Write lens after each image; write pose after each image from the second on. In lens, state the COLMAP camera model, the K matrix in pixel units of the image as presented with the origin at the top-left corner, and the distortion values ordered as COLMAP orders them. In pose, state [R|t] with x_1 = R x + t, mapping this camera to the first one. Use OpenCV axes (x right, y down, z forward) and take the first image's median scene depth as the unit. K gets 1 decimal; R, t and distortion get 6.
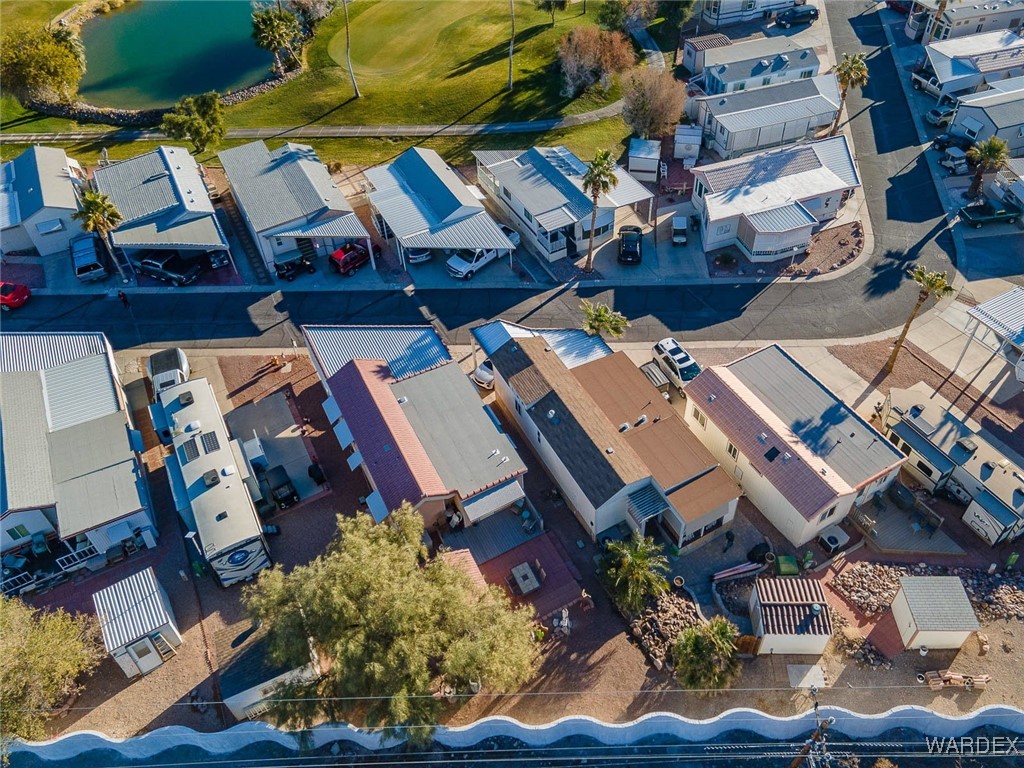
lens RADIAL K [[773.7, 0, 567.9], [0, 773.7, 305.7], [0, 0, 1]] dist [0.025849, 0.041503]
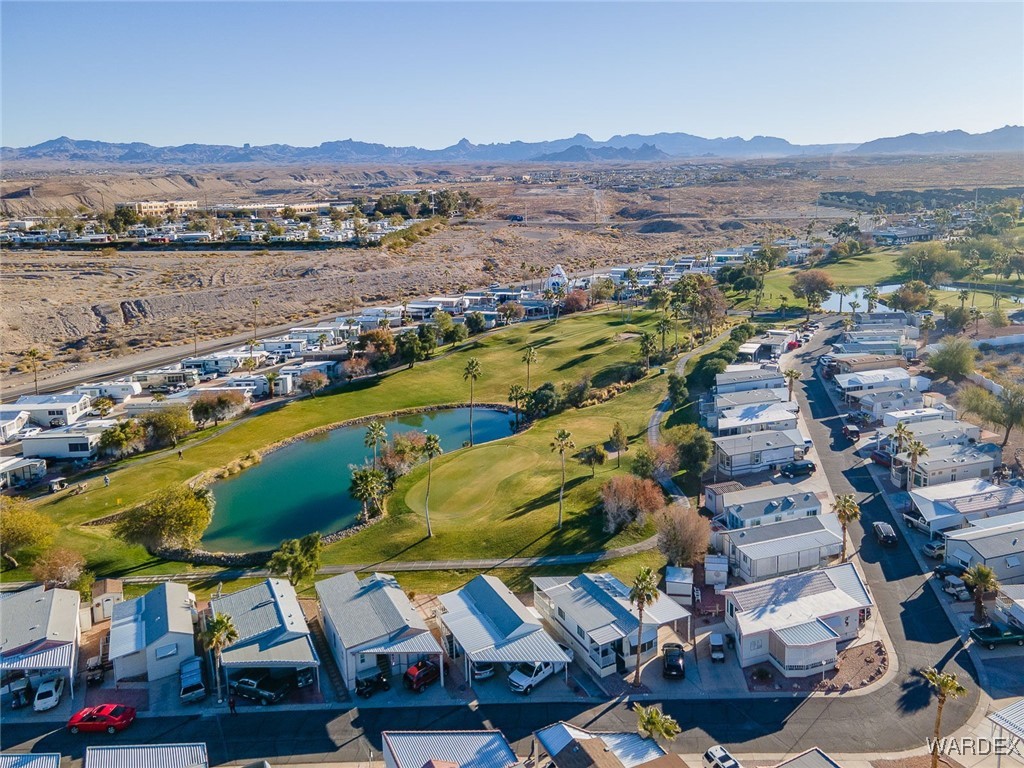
lens RADIAL K [[777.0, 0, 567.5], [0, 777.0, 308.6], [0, 0, 1]] dist [0.036126, 0.014993]
pose [[0.999399, -0.019110, -0.028910, -0.028643], [0.000352, 0.839778, -0.542929, 0.105873], [0.034654, 0.542593, 0.839281, -0.217080]]
